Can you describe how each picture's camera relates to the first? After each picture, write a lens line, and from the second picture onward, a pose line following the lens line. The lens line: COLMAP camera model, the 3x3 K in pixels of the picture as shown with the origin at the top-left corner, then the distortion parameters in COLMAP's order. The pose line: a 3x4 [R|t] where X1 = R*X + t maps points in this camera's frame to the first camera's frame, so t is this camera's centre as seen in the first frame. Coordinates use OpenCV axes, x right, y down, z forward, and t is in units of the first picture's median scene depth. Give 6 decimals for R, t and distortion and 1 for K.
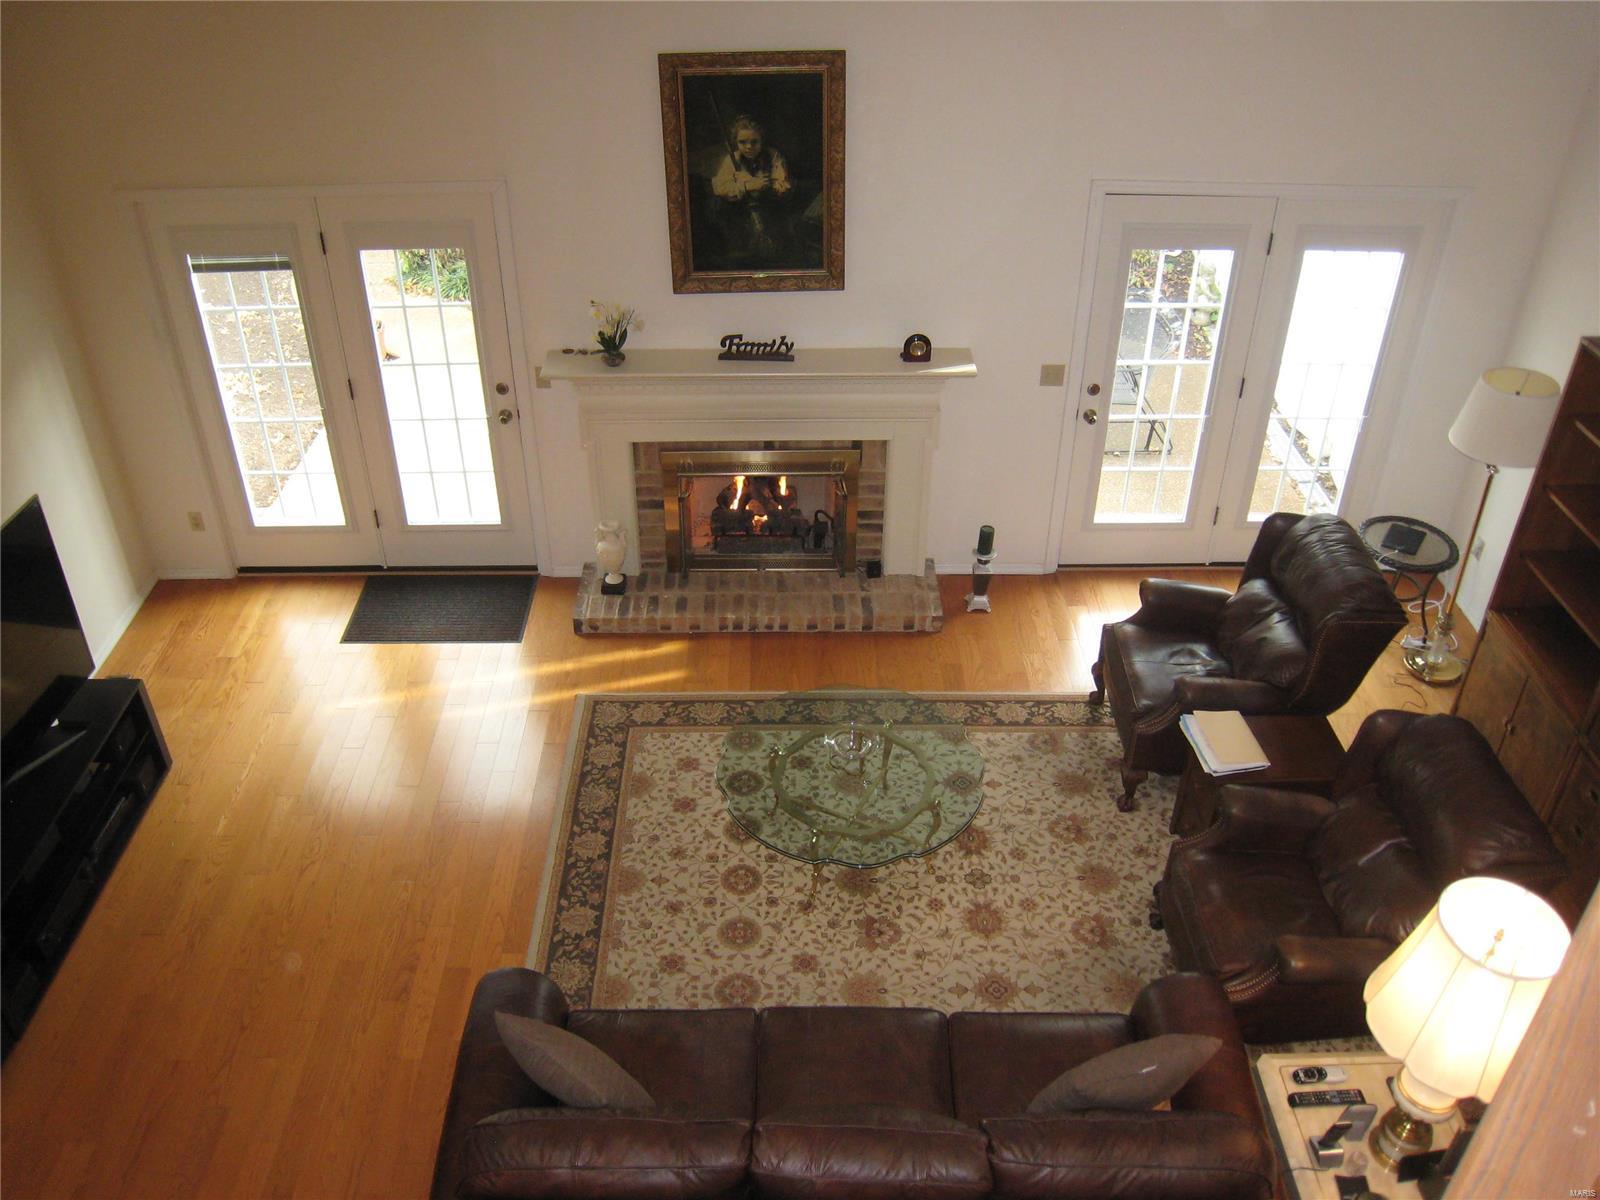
lens RADIAL K [[1326.2, 0, 799.7], [0, 1326.2, 598.5], [0, 0, 1]] dist [-0.131302, 0.085774]
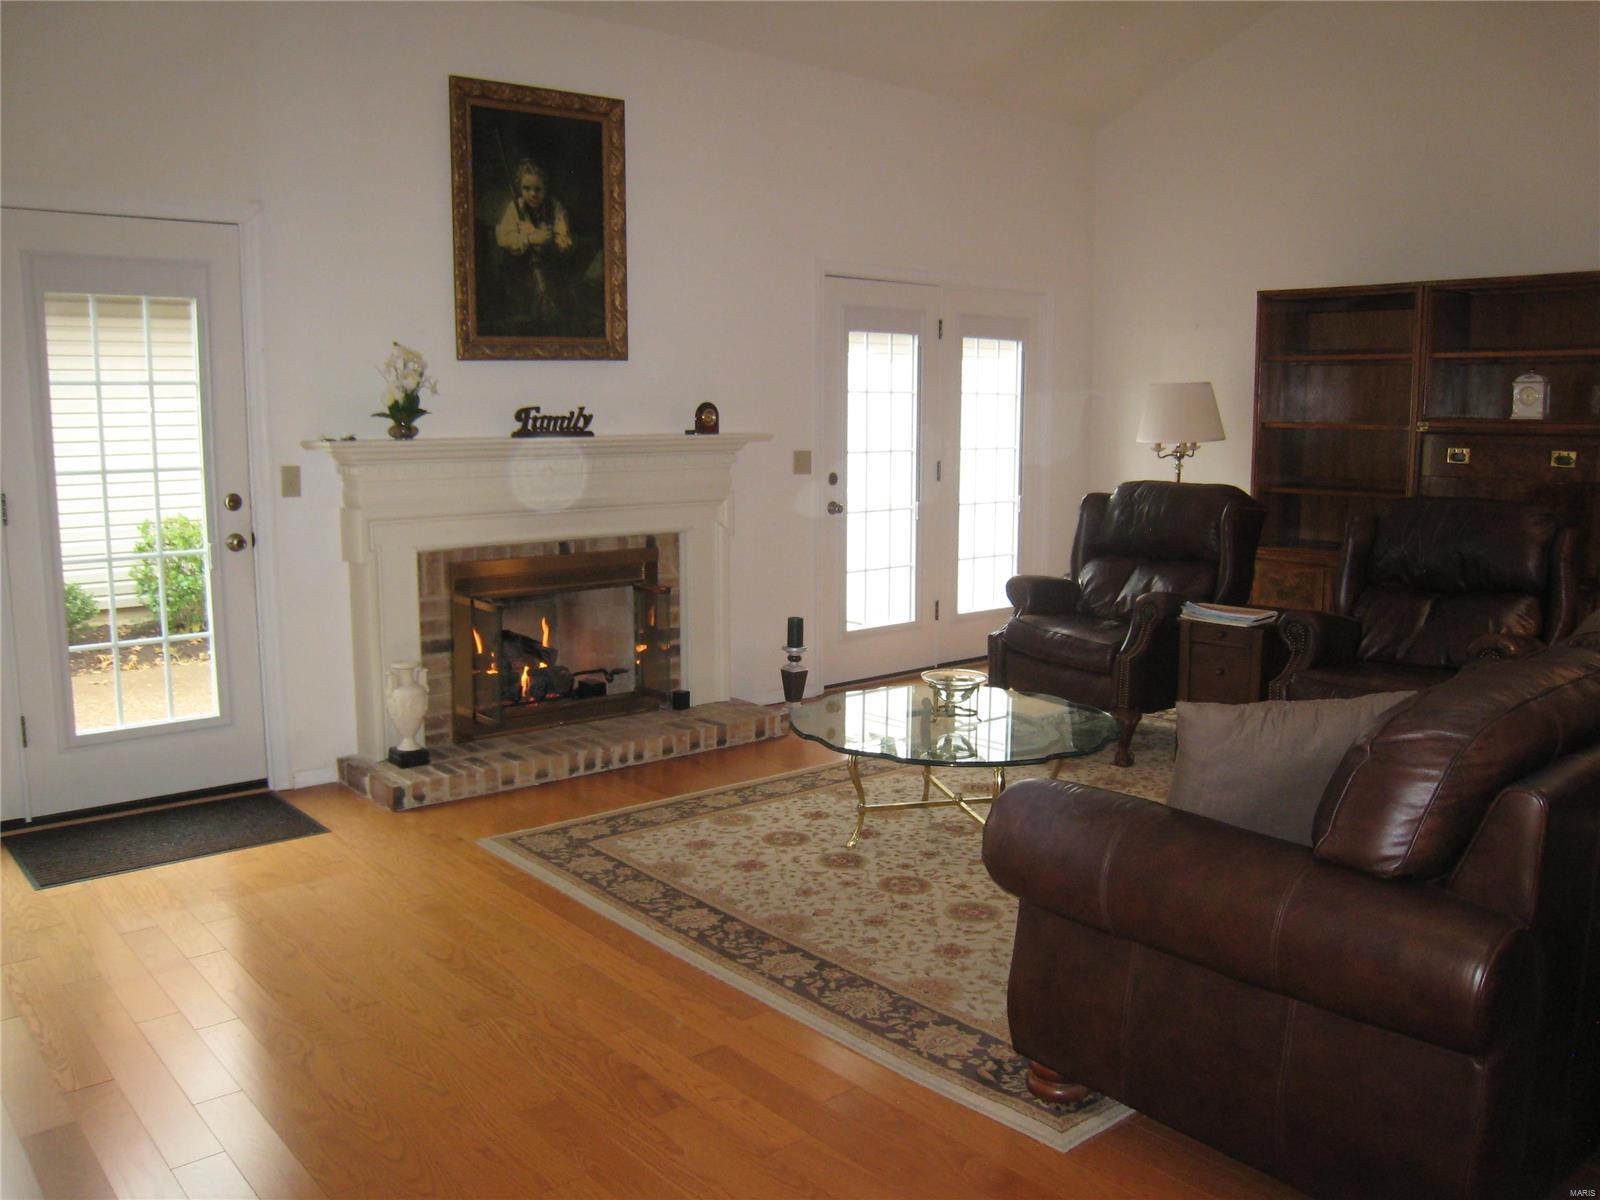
lens RADIAL K [[1326.2, 0, 792.0], [0, 1326.2, 597.7], [0, 0, 1]] dist [-0.131302, 0.085774]
pose [[0.774690, -0.093607, 0.625374, -0.472129], [0.362537, 0.876049, -0.317969, 0.246566], [-0.518095, 0.473049, 0.712603, 0.368036]]
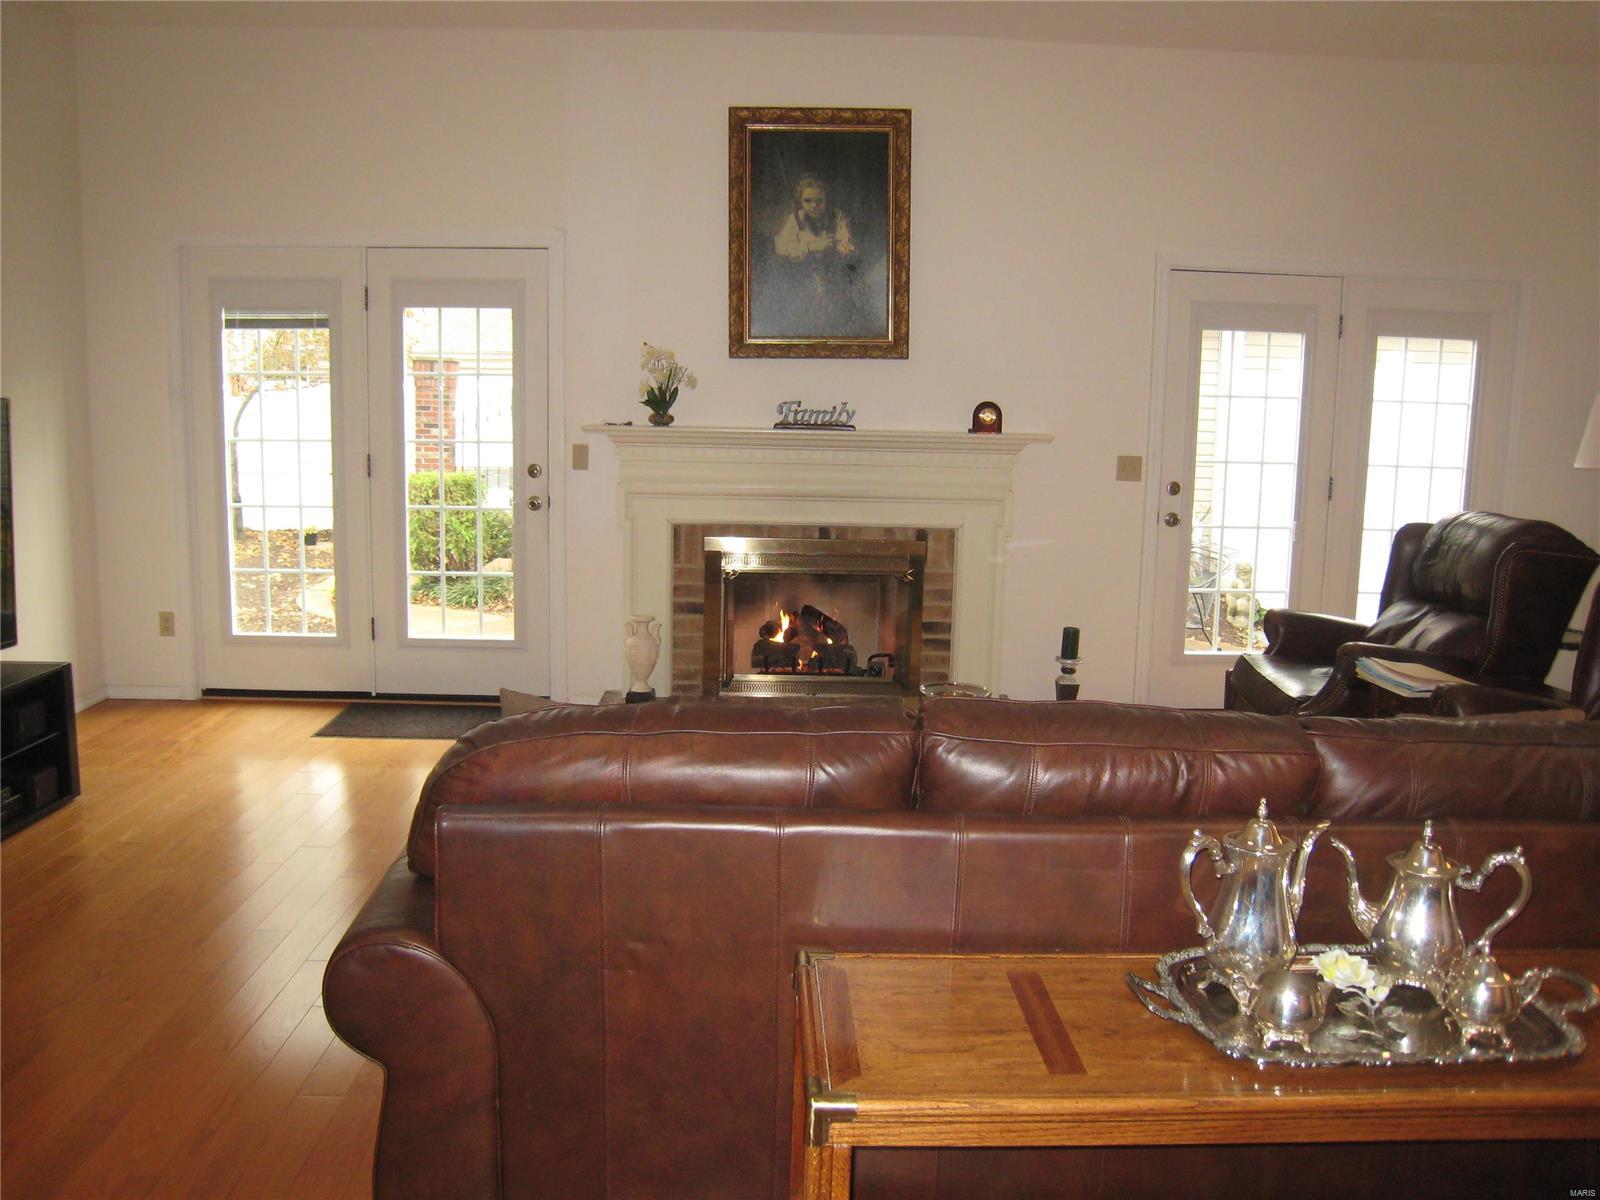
lens RADIAL K [[1326.2, 0, 797.6], [0, 1326.2, 592.2], [0, 0, 1]] dist [-0.131302, 0.085774]
pose [[0.999838, 0.014495, 0.010710, -0.054572], [-0.008169, 0.894203, -0.447587, 0.348003], [-0.016064, 0.447427, 0.894176, 0.225091]]
